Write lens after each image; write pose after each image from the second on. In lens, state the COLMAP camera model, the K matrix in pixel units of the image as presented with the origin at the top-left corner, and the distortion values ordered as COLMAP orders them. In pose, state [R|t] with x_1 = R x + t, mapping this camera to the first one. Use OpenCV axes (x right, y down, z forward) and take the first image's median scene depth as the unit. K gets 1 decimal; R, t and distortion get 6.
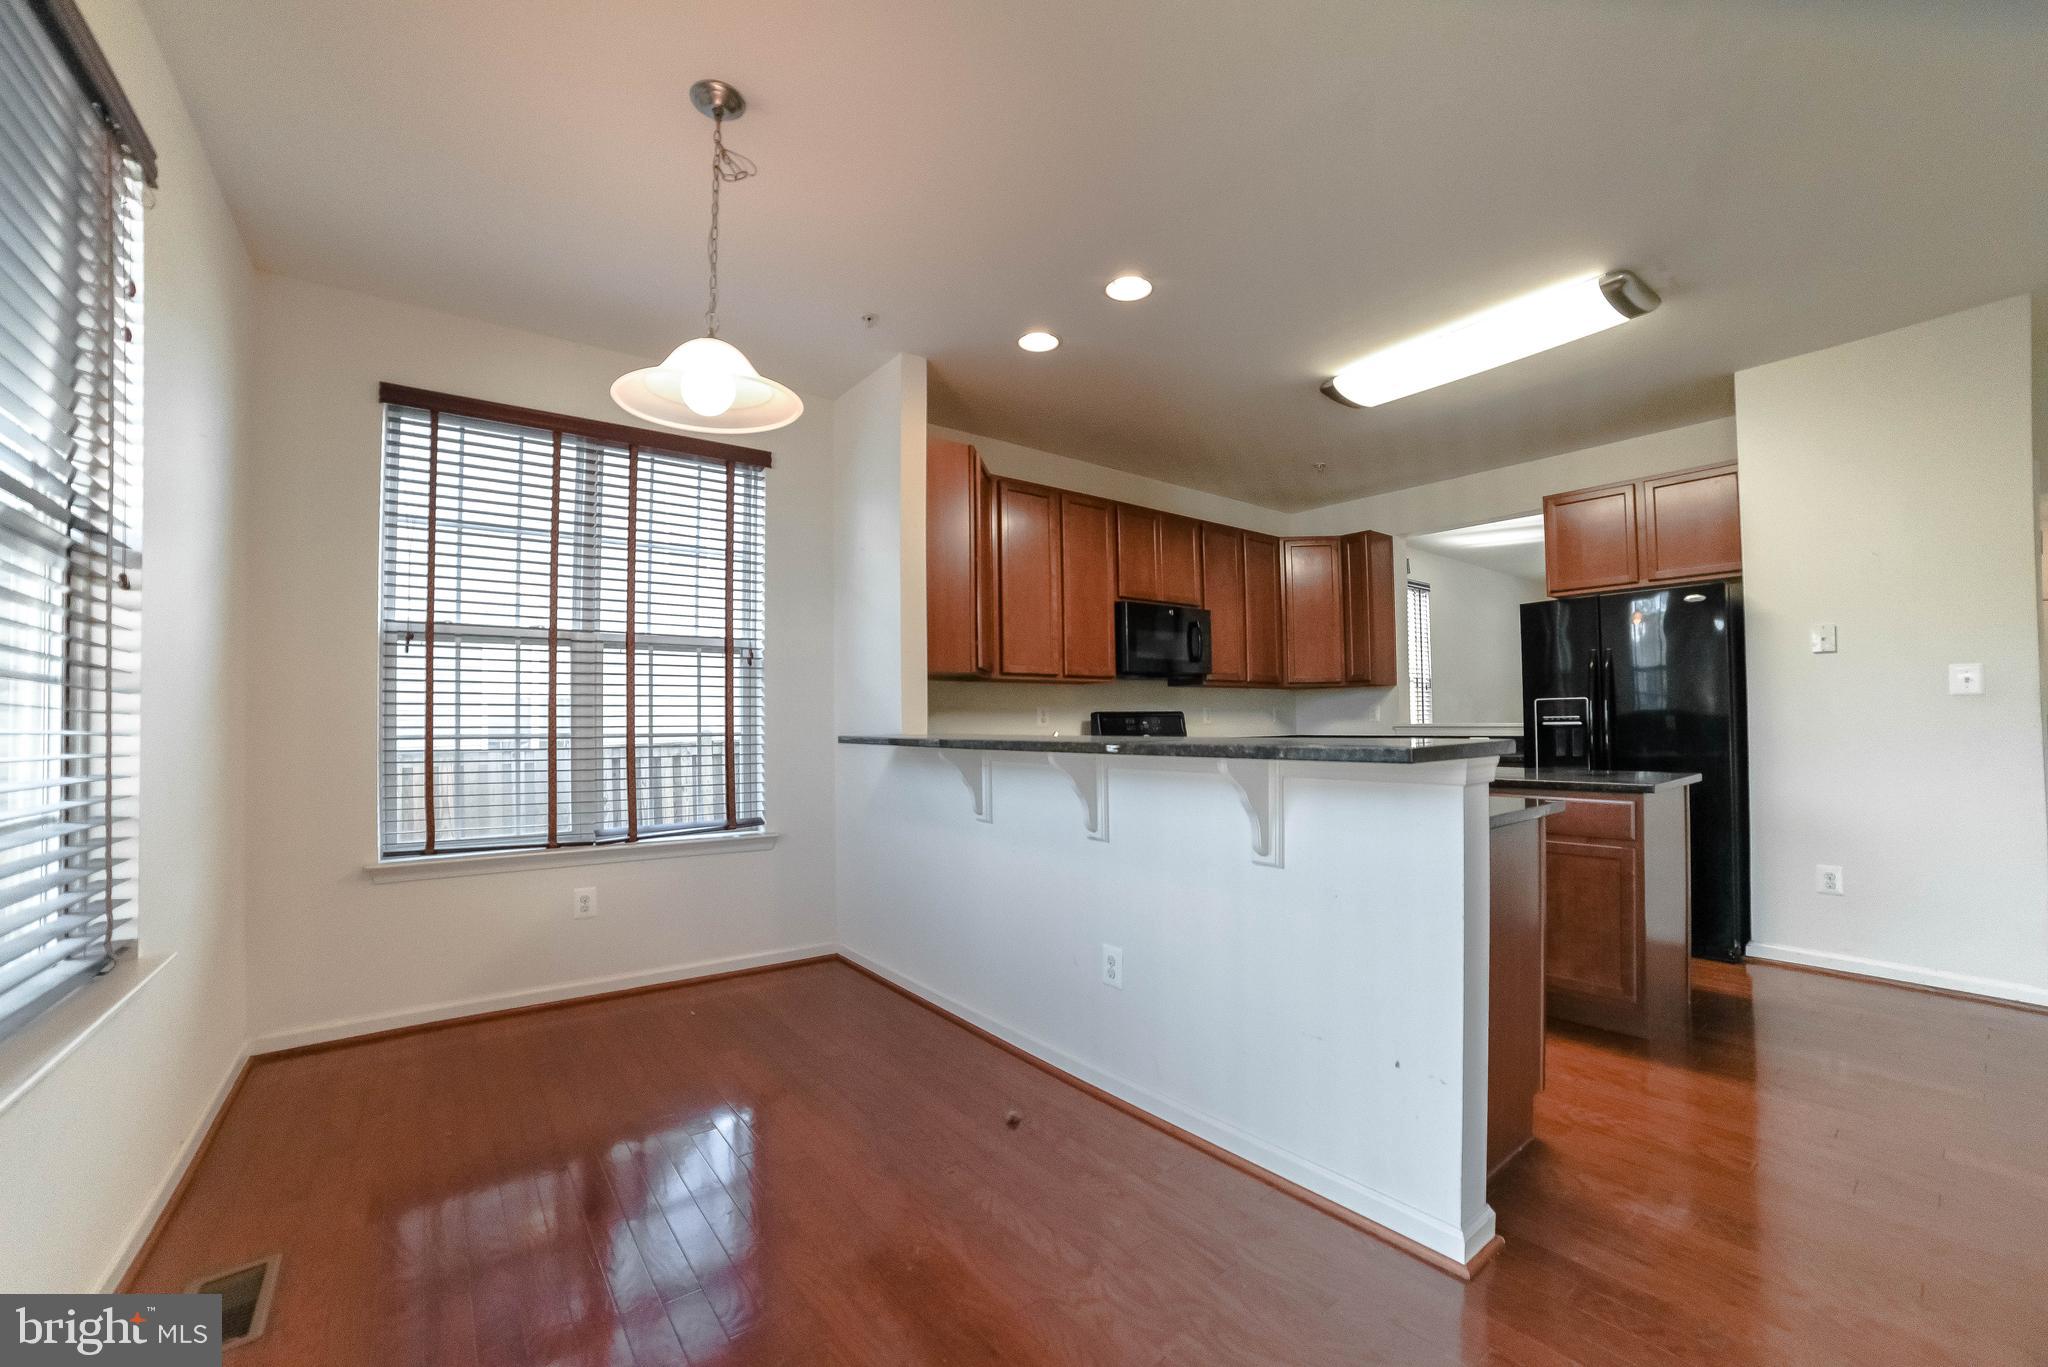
lens RADIAL K [[824.7, 0, 1035.5], [0, 824.7, 706.2], [0, 0, 1]] dist [-0.098308, 0.037380]
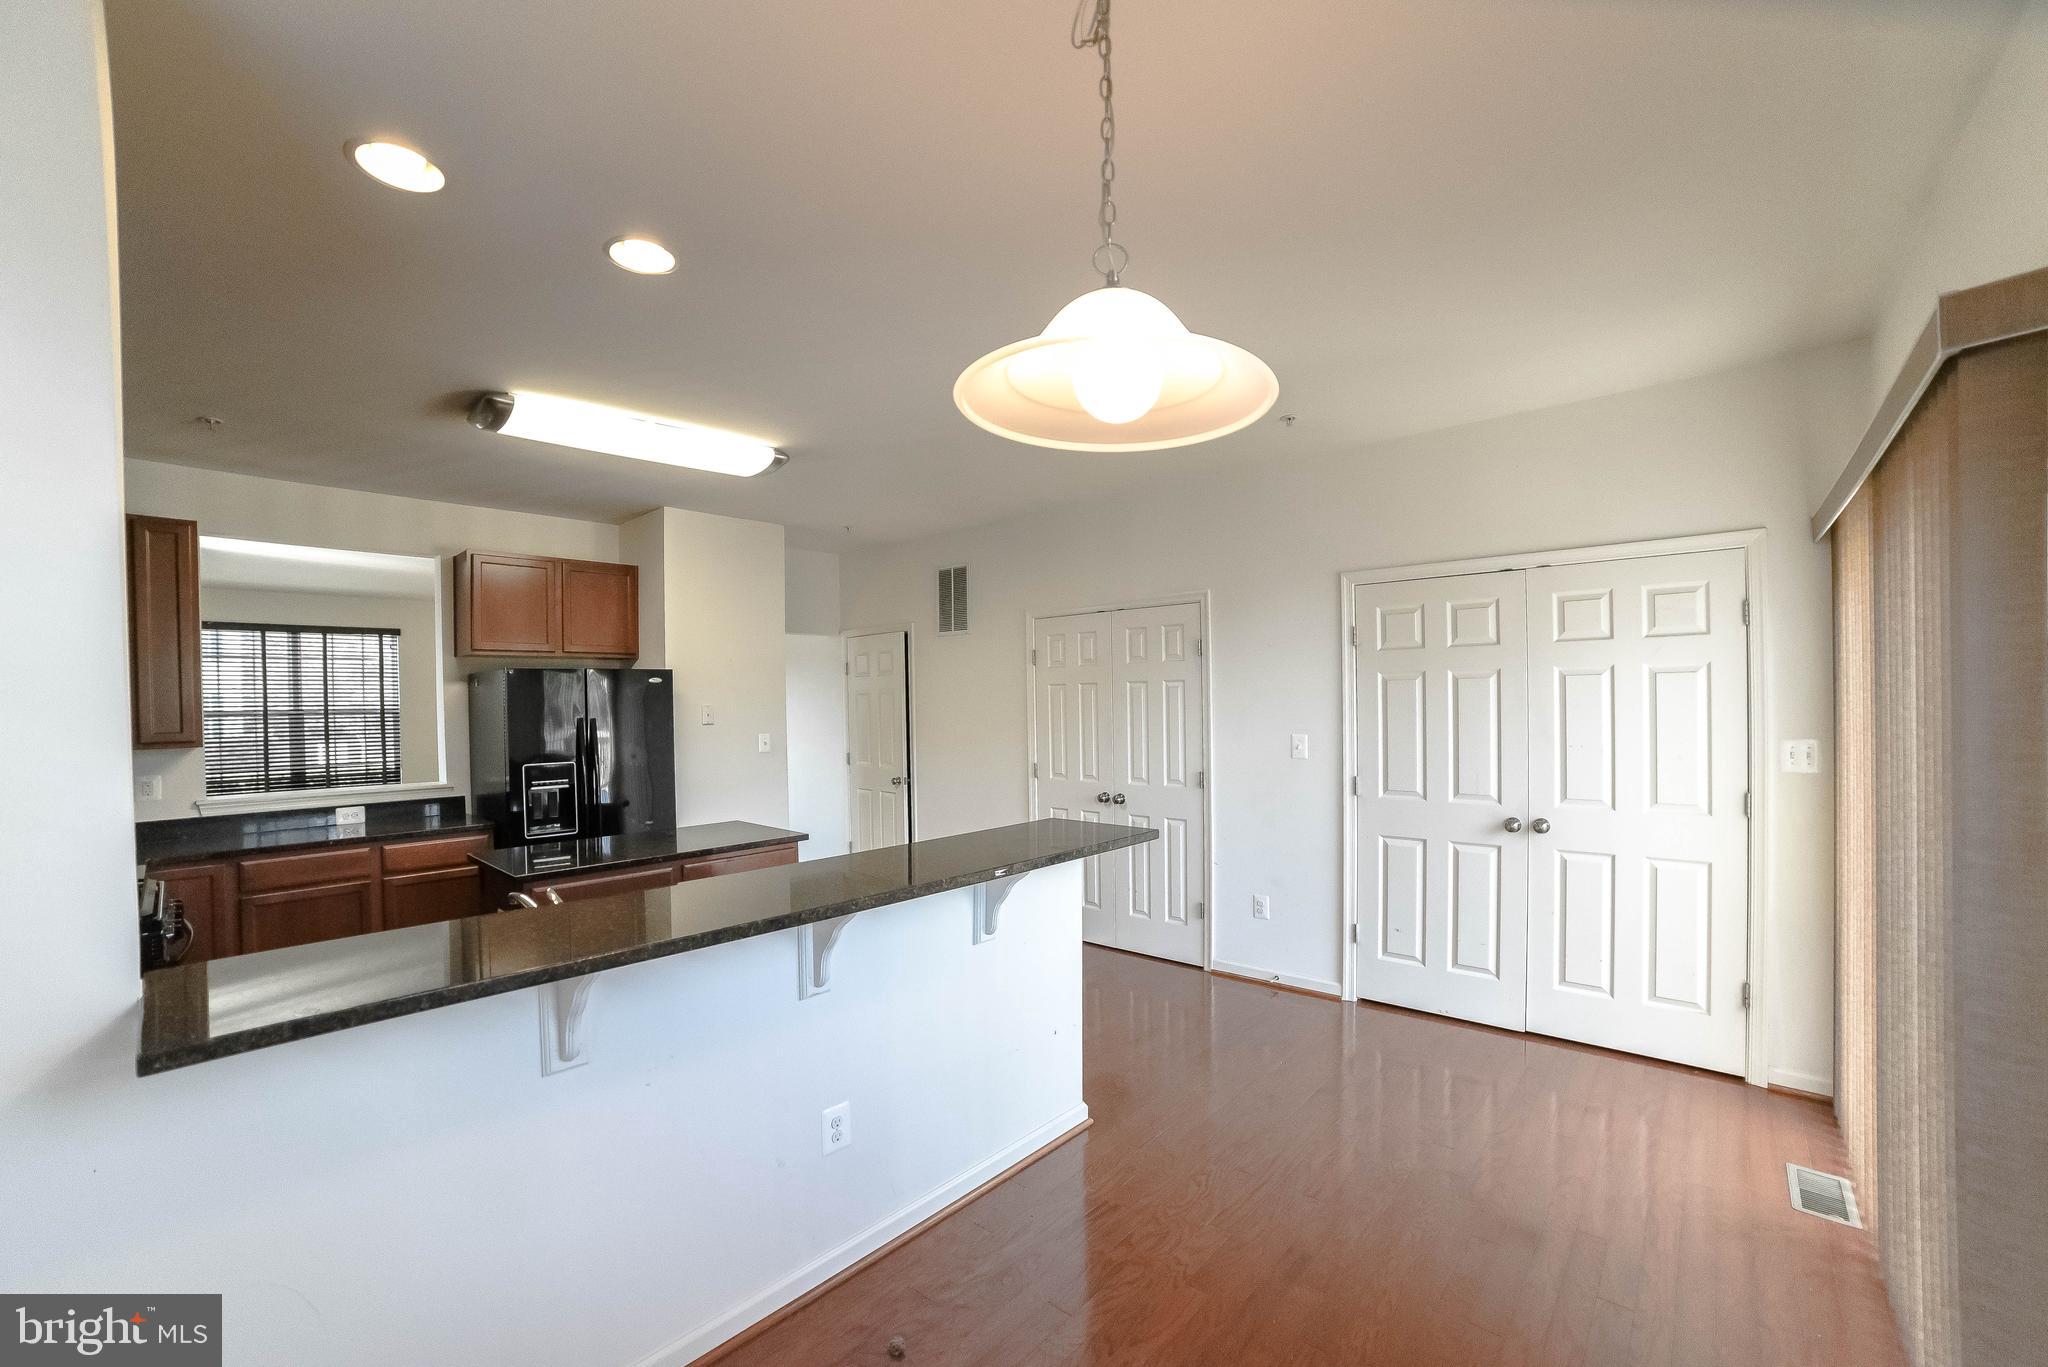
lens RADIAL K [[824.7, 0, 1035.5], [0, 824.7, 706.2], [0, 0, 1]] dist [-0.098308, 0.037380]
pose [[-0.181933, 0.006161, 0.983292, -0.534127], [-0.001196, 0.999978, -0.006487, -0.087412], [-0.983310, -0.002356, -0.181922, 0.636729]]
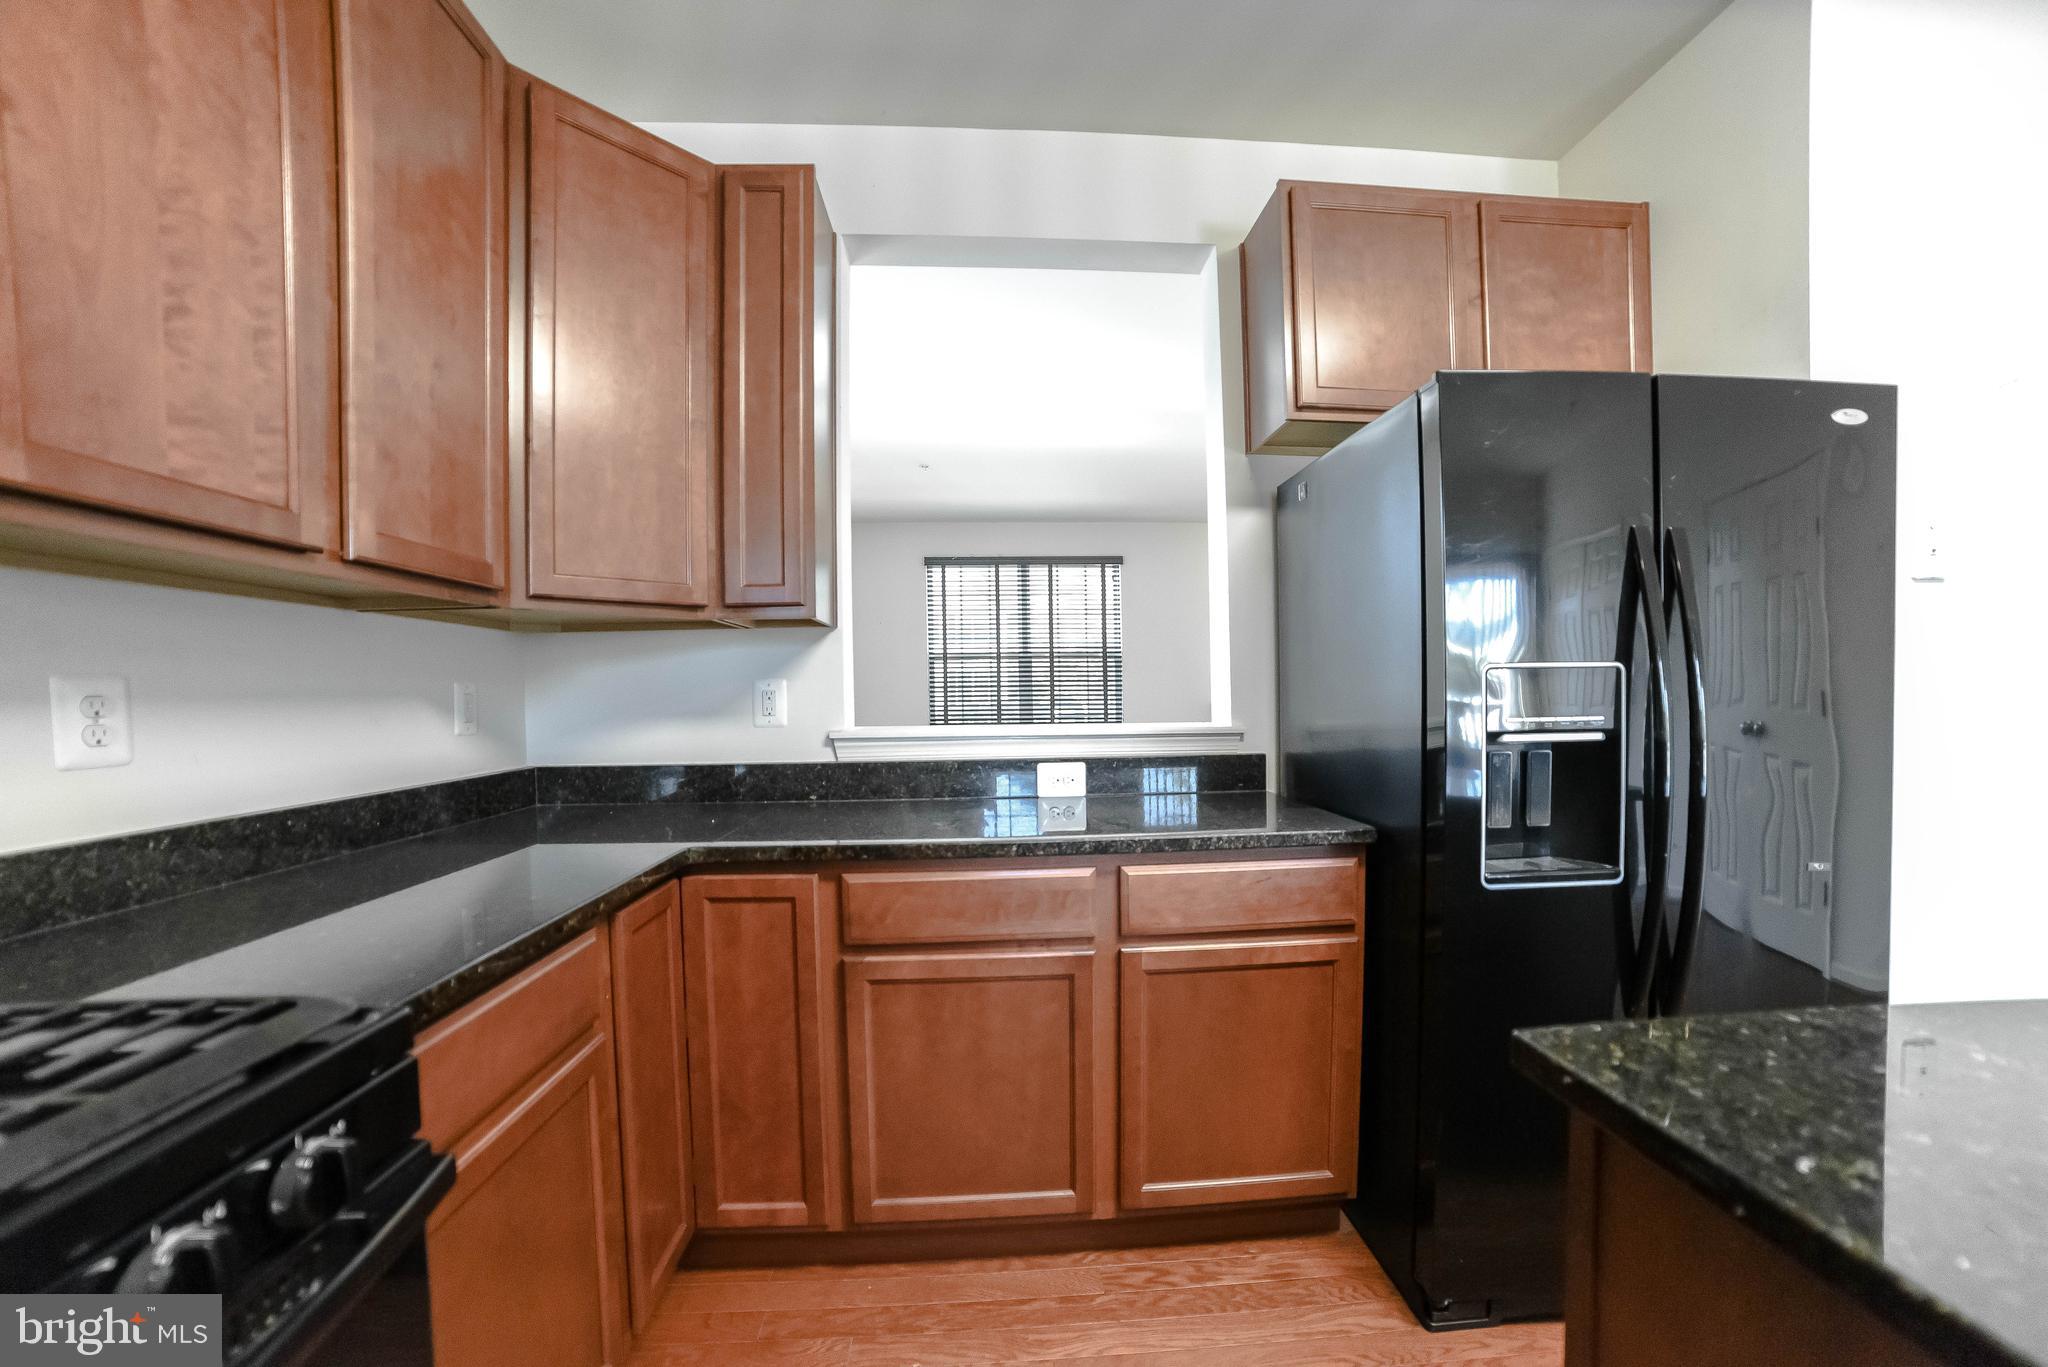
lens RADIAL K [[824.7, 0, 1035.5], [0, 824.7, 706.2], [0, 0, 1]] dist [-0.098308, 0.037380]
pose [[0.556033, -0.011711, 0.831078, 0.283370], [-0.007324, 0.999793, 0.018989, 0.004174], [-0.831128, -0.016645, 0.555832, 1.110190]]
